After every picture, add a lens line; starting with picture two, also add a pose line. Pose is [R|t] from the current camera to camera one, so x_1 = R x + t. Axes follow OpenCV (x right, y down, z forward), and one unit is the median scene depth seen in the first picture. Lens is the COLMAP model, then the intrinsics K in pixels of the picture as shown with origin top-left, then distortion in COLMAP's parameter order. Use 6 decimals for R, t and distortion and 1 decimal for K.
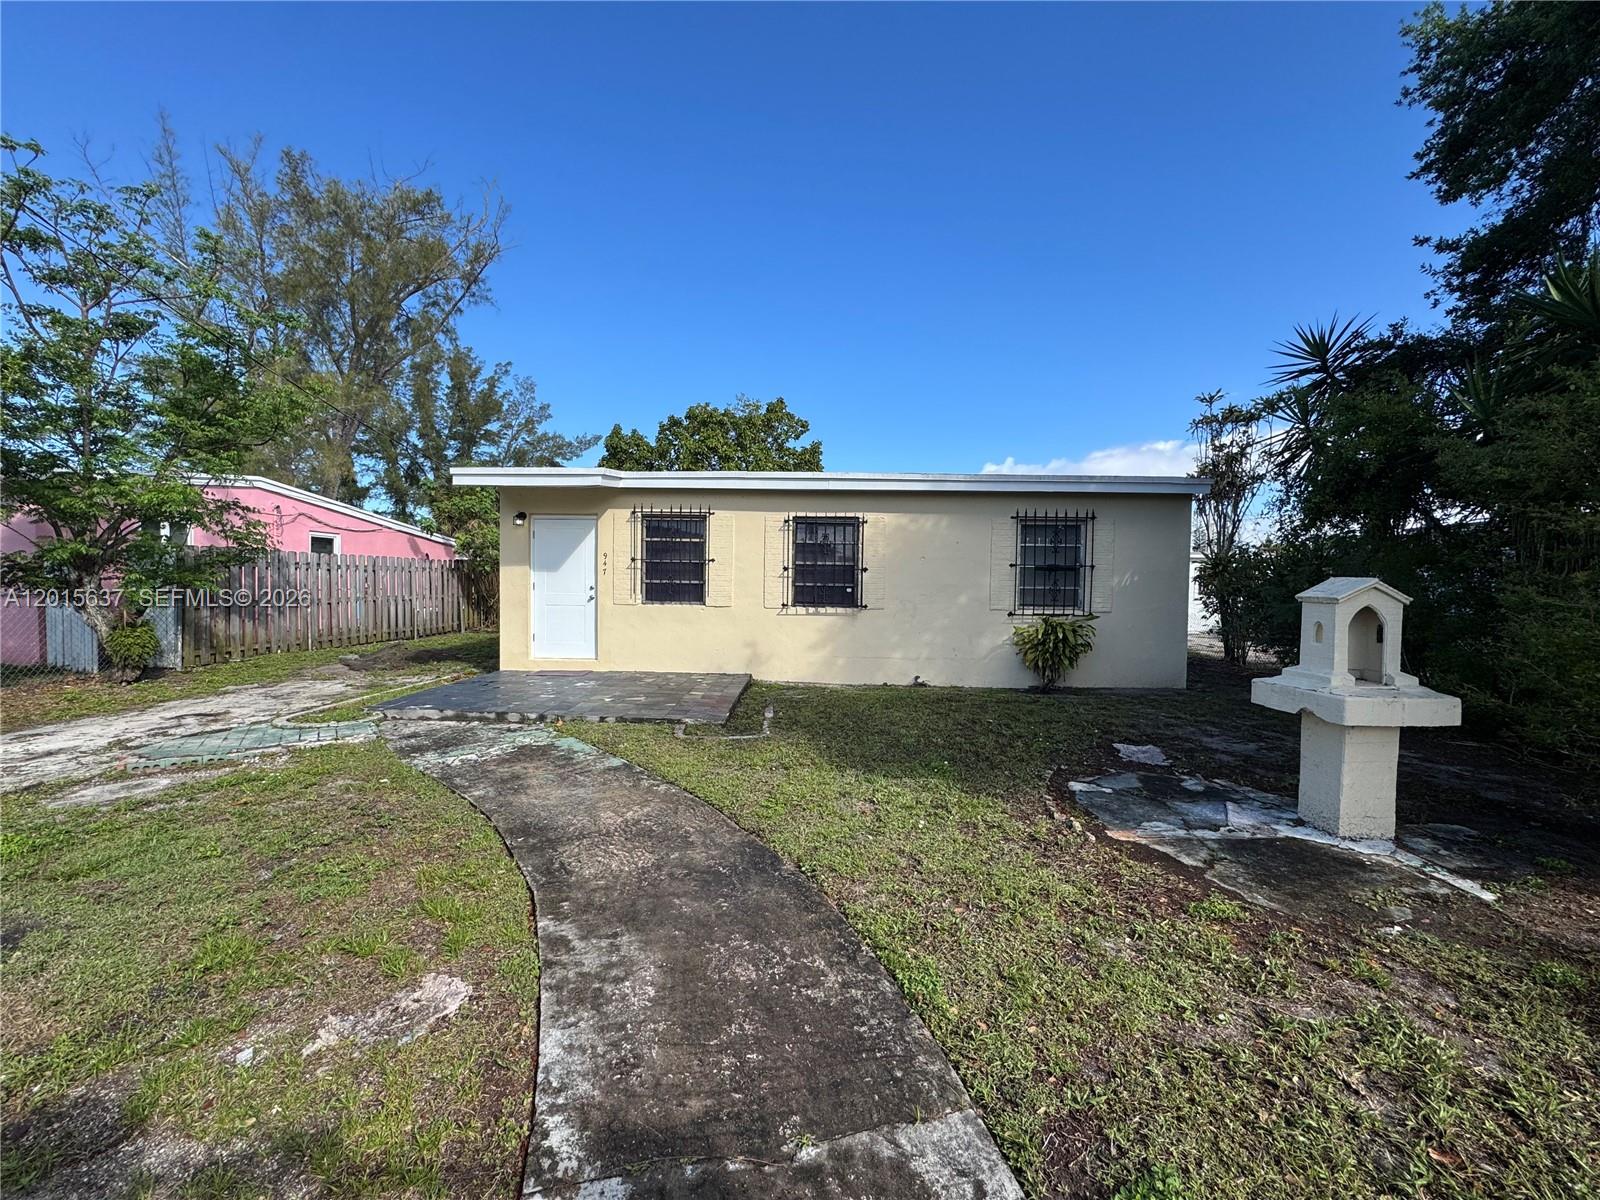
lens RADIAL K [[638.6, 0, 803.3], [0, 638.6, 599.0], [0, 0, 1]] dist [0.002833, 0.000098]
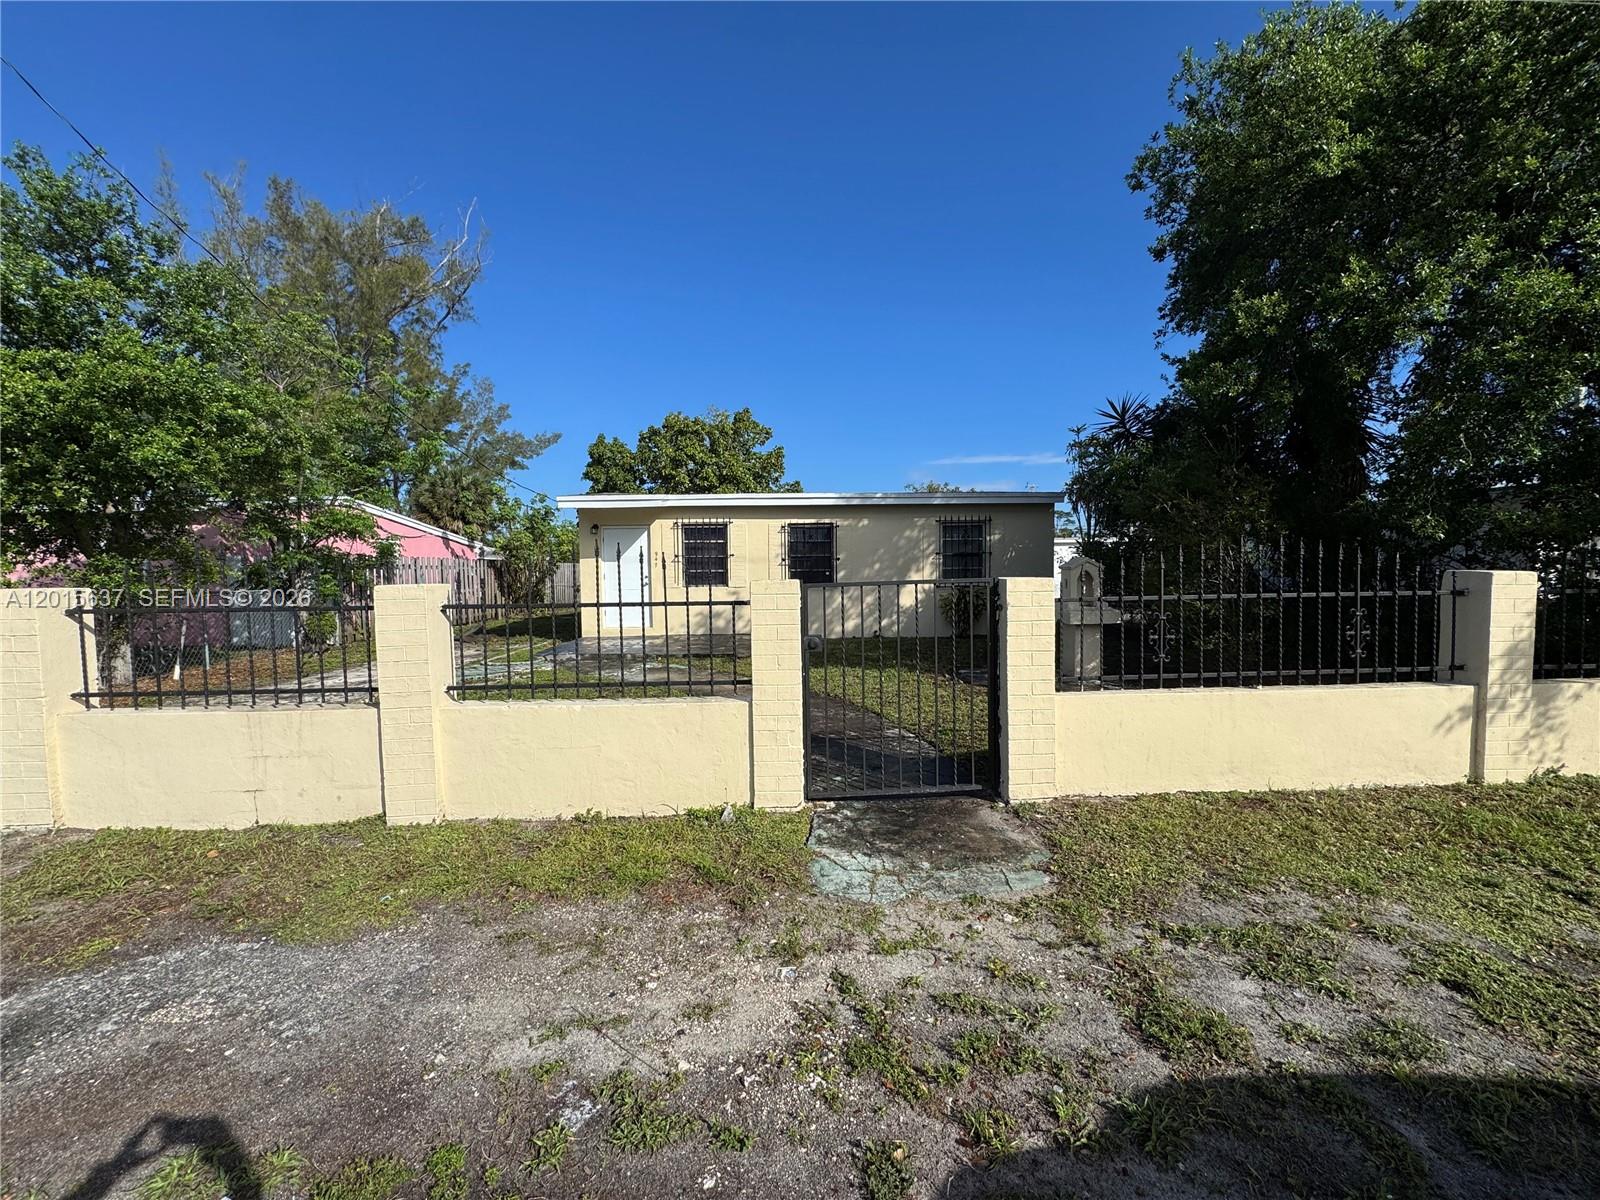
lens RADIAL K [[638.6, 0, 797.3], [0, 638.6, 598.4], [0, 0, 1]] dist [0.002833, 0.000098]
pose [[0.997443, -0.029922, 0.064897, -0.039349], [0.028893, 0.999442, 0.016747, 0.006861], [-0.065362, -0.014829, 0.997751, -0.185506]]
